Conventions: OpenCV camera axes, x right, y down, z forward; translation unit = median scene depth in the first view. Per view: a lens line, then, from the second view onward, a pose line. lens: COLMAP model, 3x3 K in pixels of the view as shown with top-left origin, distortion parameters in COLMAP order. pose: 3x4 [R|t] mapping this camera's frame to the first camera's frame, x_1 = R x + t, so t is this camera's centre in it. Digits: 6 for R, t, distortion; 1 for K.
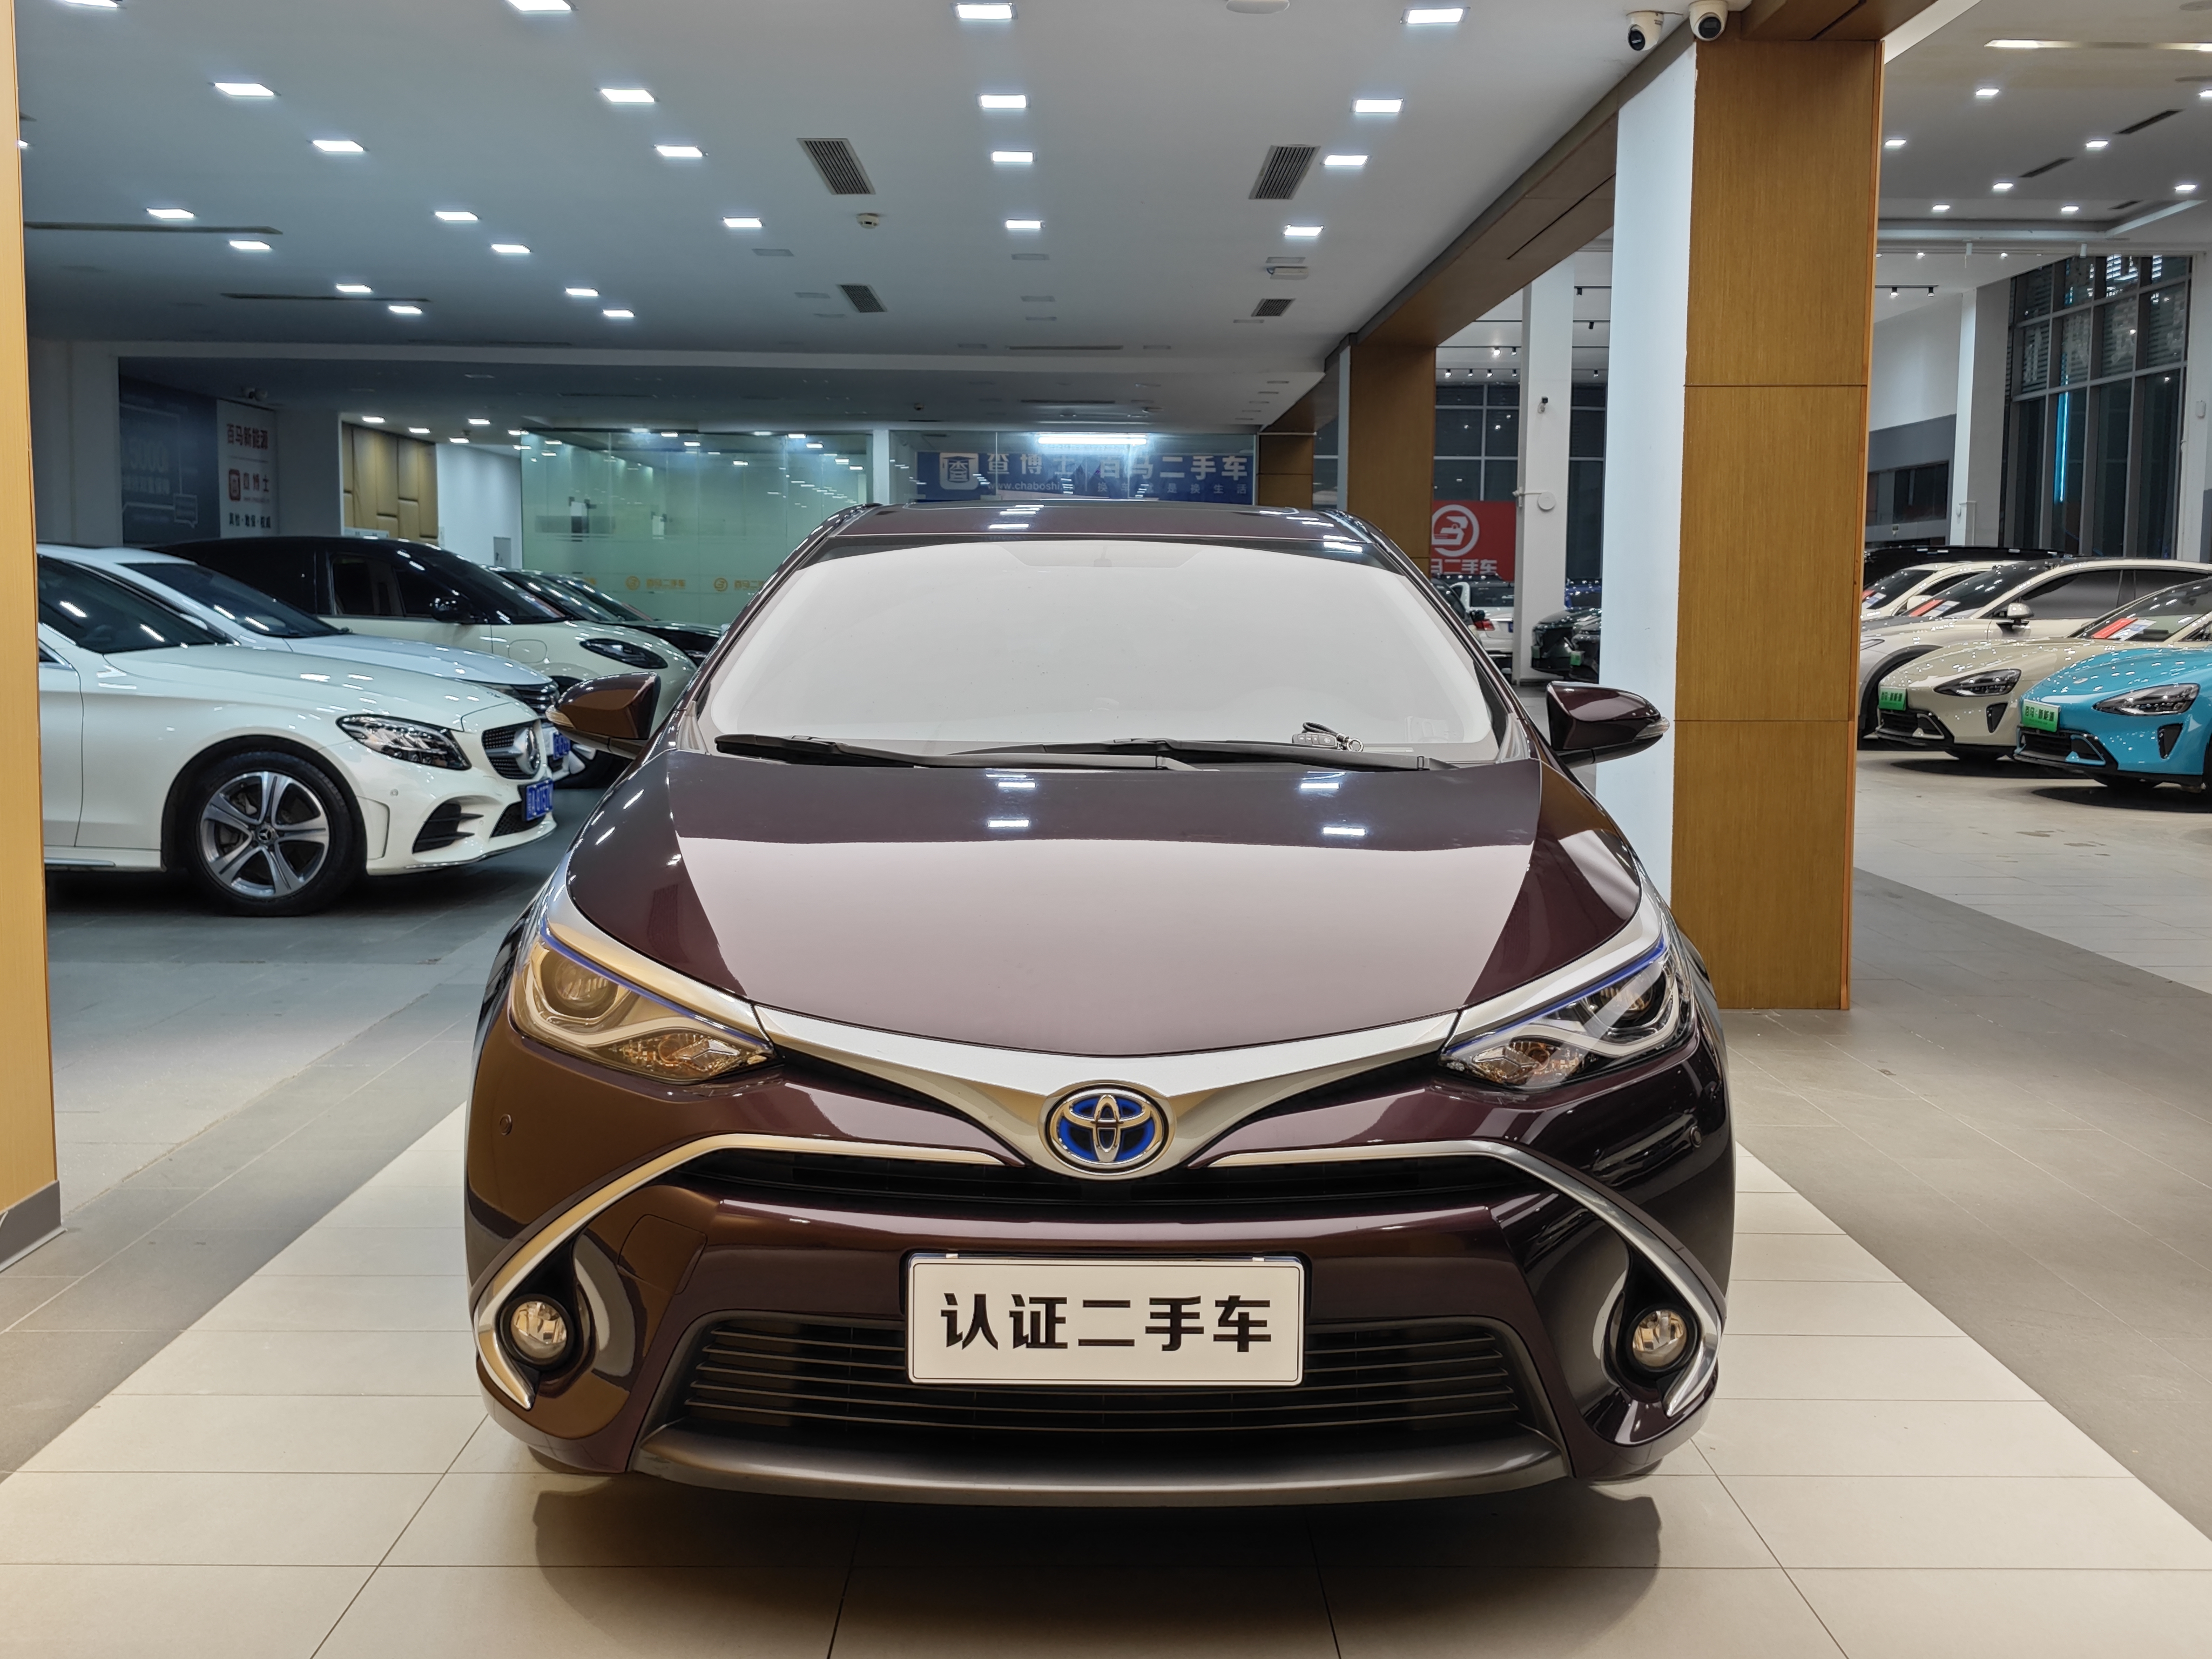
lens RADIAL K [[2264.6, 0, 1111.1], [0, 2264.6, 825.6], [0, 0, 1]] dist [0.067684, 0.000000]
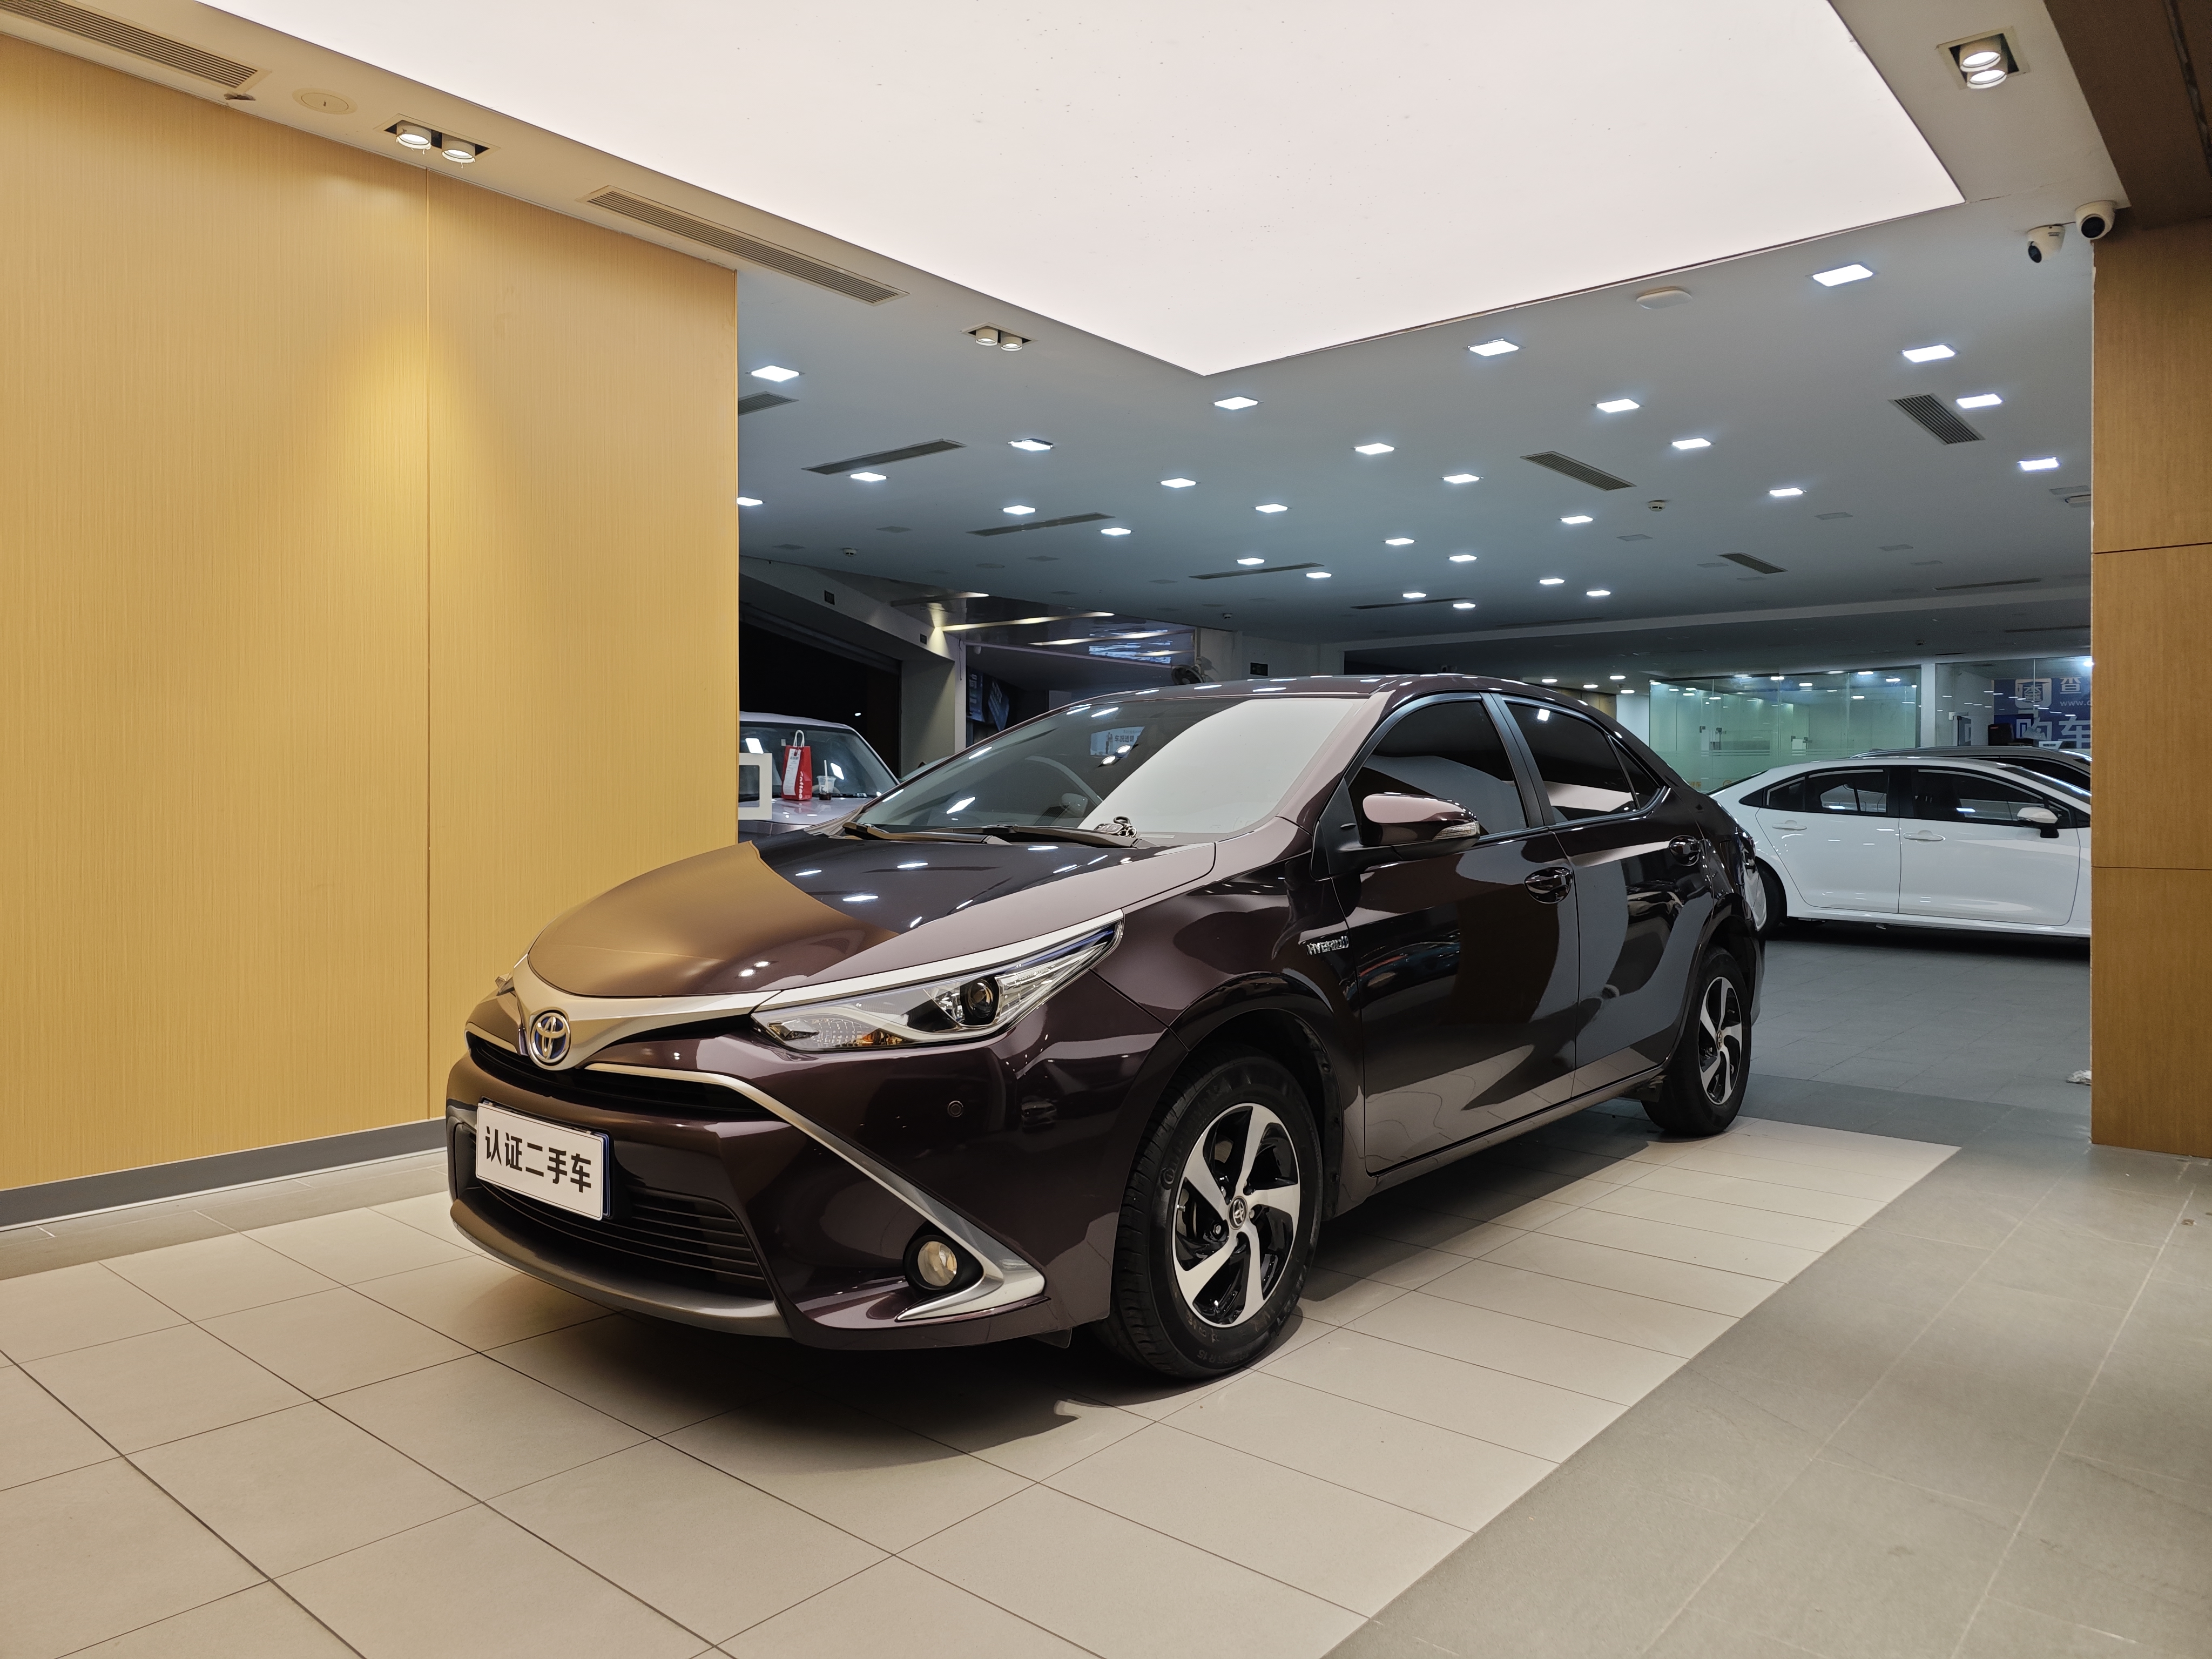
lens RADIAL K [[1513.8, 0, 1101.7], [0, 1513.8, 823.7], [0, 0, 1]] dist [0.020409, -0.002133]
pose [[0.744411, 0.005756, -0.667697, 0.799393], [-0.066316, 0.995656, -0.065352, 0.022134], [0.664421, 0.092928, 0.741559, 0.359211]]
